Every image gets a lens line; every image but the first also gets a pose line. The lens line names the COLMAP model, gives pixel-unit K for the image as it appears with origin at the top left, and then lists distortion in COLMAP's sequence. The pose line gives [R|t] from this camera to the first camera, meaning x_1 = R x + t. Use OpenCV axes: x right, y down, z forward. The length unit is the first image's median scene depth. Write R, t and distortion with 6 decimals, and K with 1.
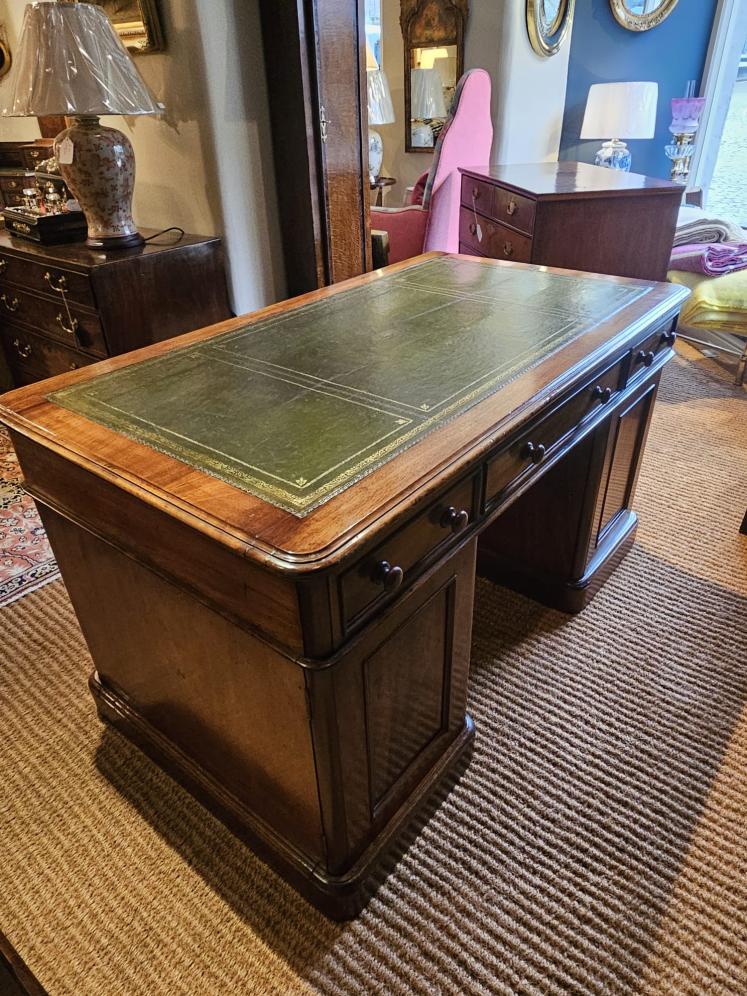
lens RADIAL K [[655.7, 0, 373.4], [0, 655.7, 495.5], [0, 0, 1]] dist [-0.001160, -0.001690]
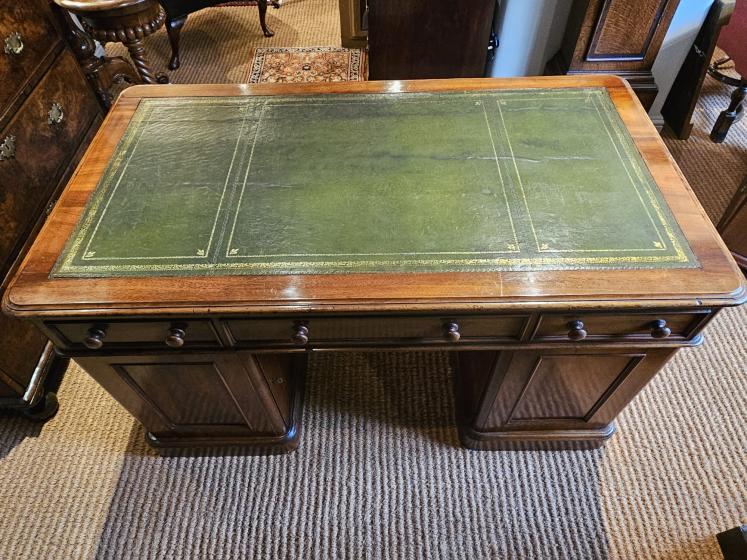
lens RADIAL K [[491.7, 0, 373.8], [0, 491.7, 282.1], [0, 0, 1]] dist [-0.001160, -0.001690]
pose [[0.626350, 0.622310, -0.469485, 0.572345], [-0.412426, 0.775605, 0.477851, -0.514137], [0.661507, -0.105674, 0.742457, 0.380037]]
